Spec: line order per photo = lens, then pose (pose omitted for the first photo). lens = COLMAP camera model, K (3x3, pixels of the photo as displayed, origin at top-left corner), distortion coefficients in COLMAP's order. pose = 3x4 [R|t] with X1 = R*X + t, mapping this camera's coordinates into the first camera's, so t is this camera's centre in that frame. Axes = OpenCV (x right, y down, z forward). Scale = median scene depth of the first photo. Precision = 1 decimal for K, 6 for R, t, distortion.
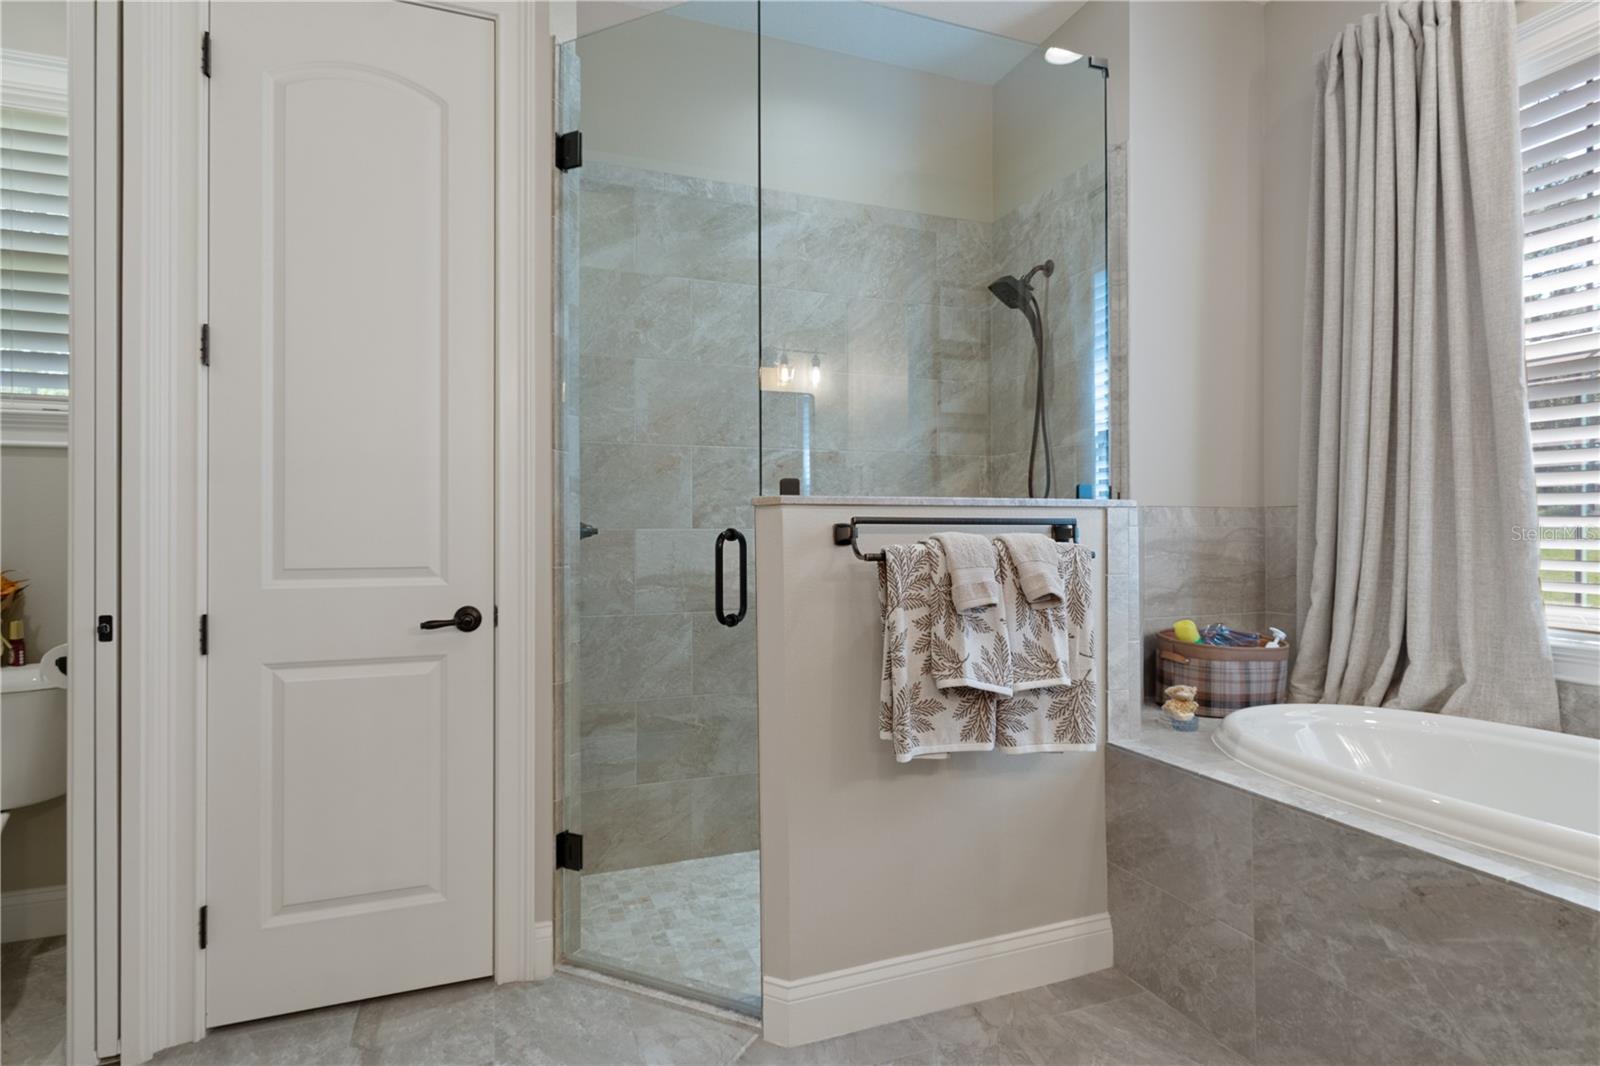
lens RADIAL K [[839.9, 0, 858.9], [0, 839.9, 525.5], [0, 0, 1]] dist [0.001876, -0.000668]
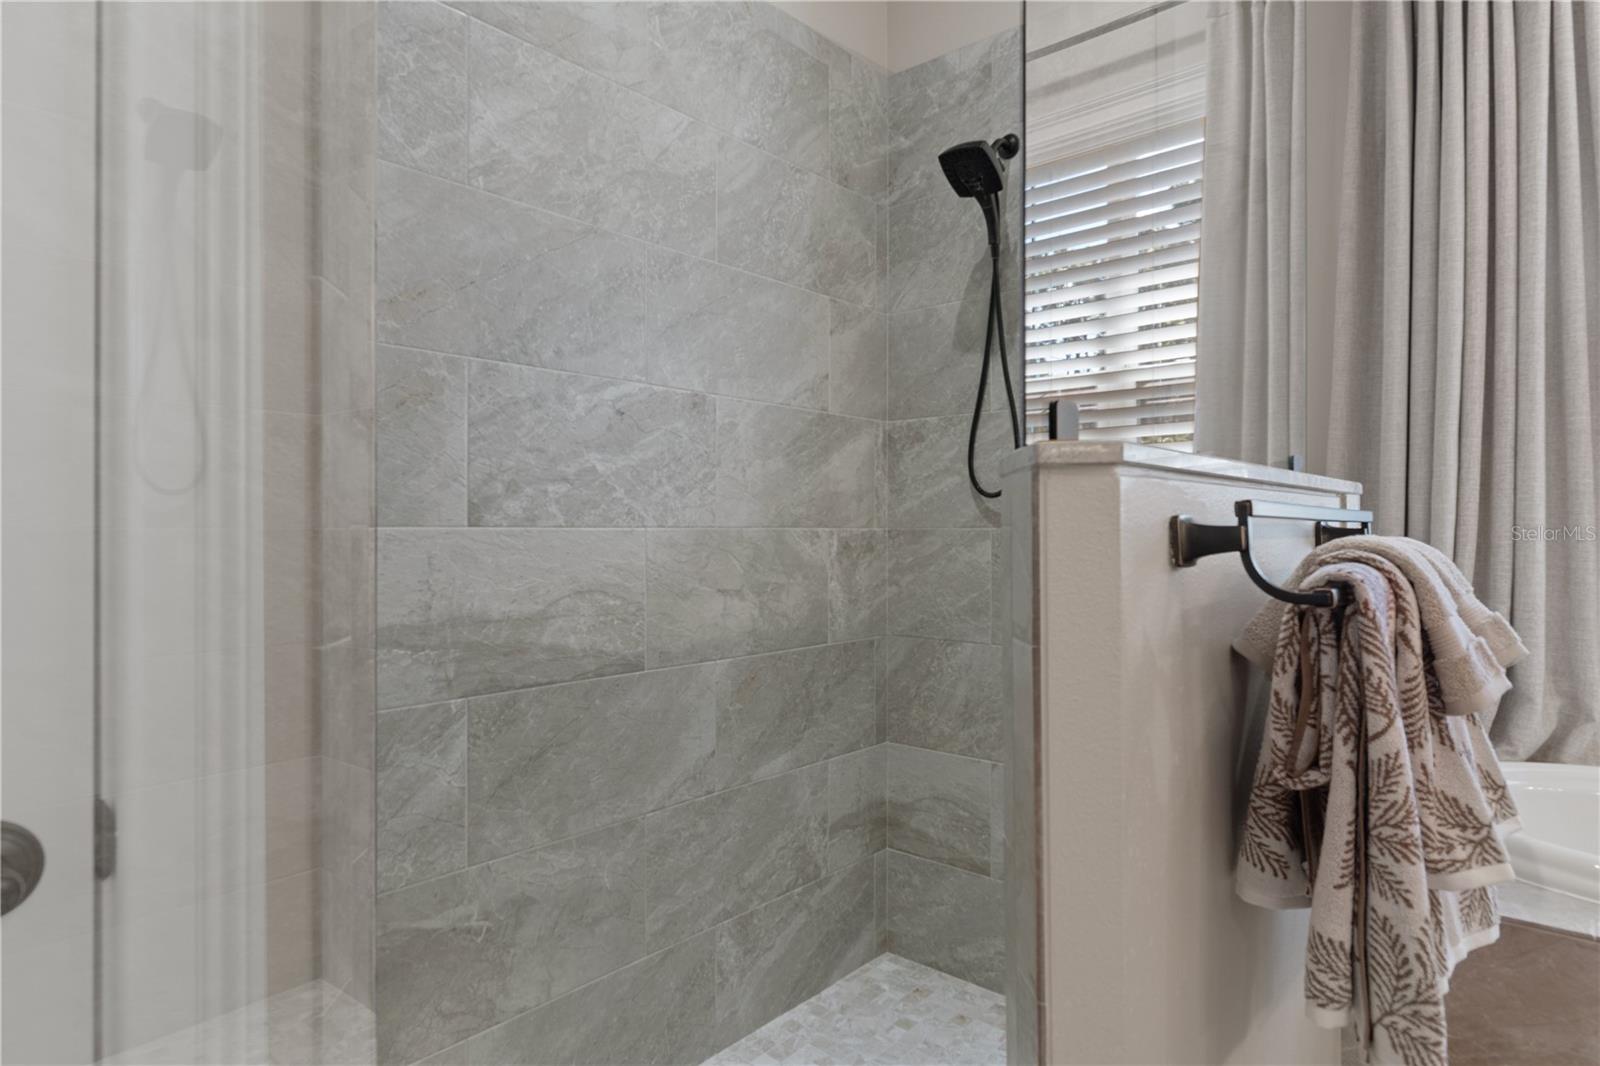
lens RADIAL K [[893.3, 0, 821.0], [0, 893.3, 526.1], [0, 0, 1]] dist [0.004129, -0.003356]
pose [[0.892795, 0.003361, 0.450450, -0.245016], [-0.004991, 0.999985, 0.002431, 0.000900], [-0.450435, -0.004419, 0.892798, 0.435845]]
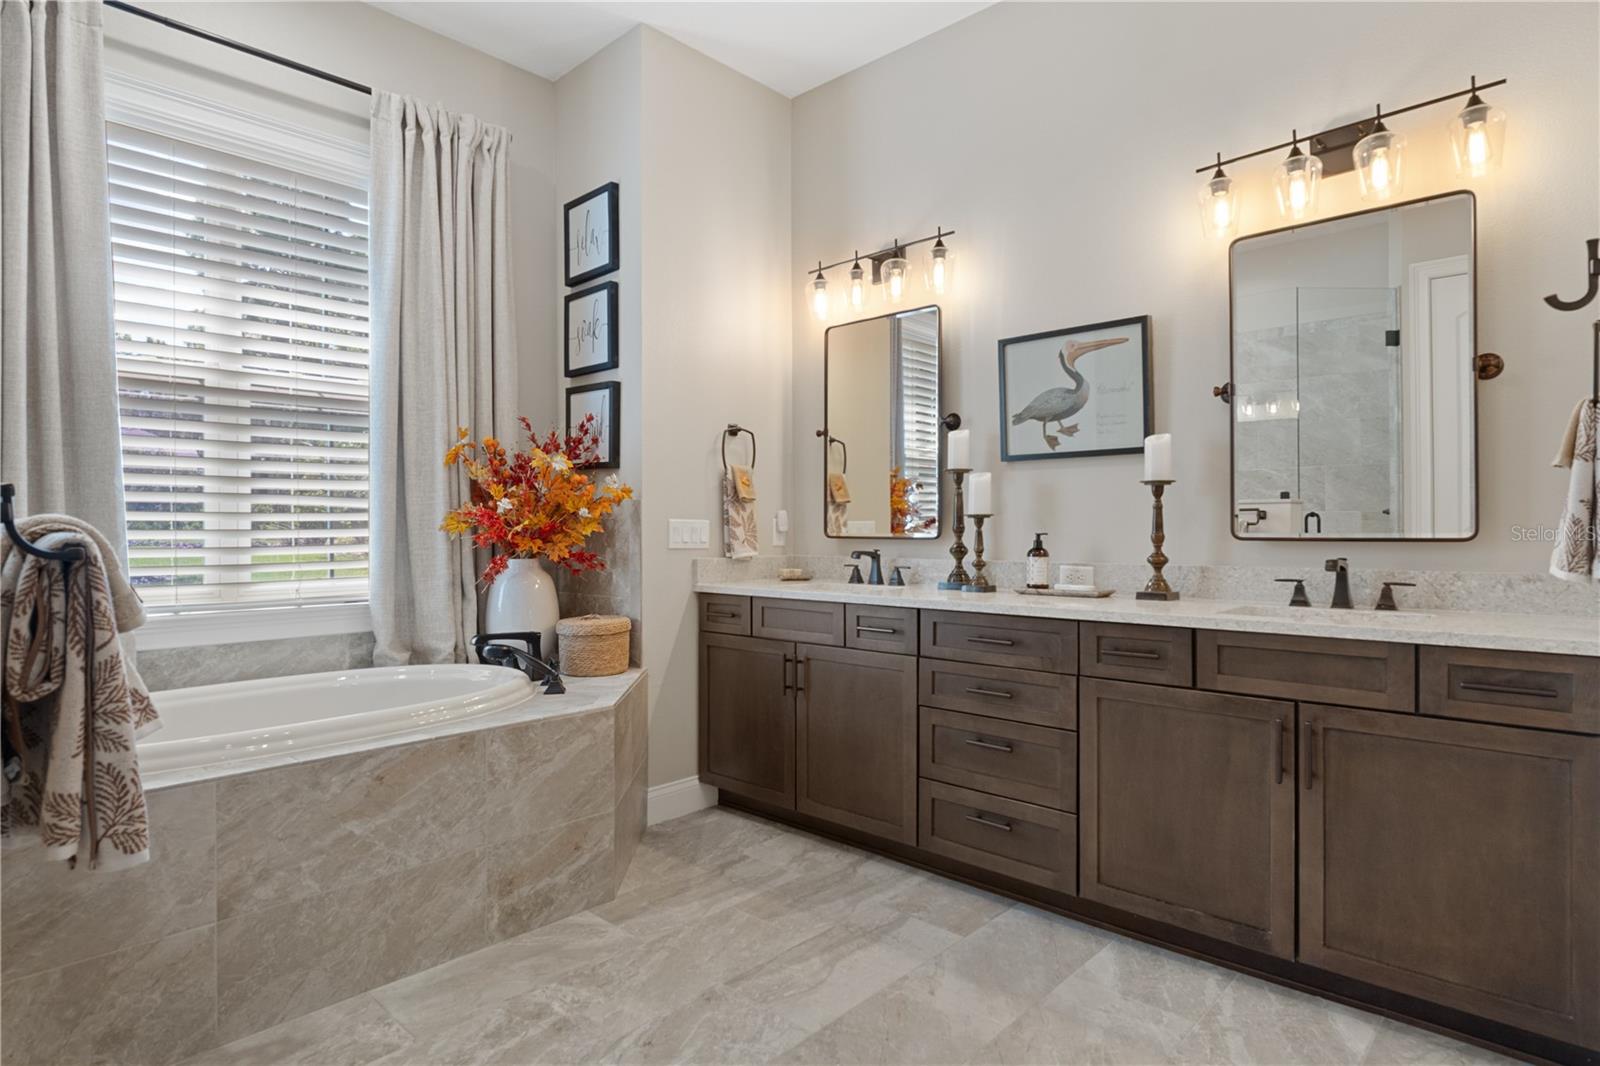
lens RADIAL K [[893.3, 0, 841.2], [0, 893.3, 527.9], [0, 0, 1]] dist [0.004129, -0.003356]
pose [[-0.447460, 0.006104, 0.894283, -0.501554], [0.003967, 0.999980, -0.004841, 0.014907], [-0.894295, 0.001381, -0.447475, 0.485984]]
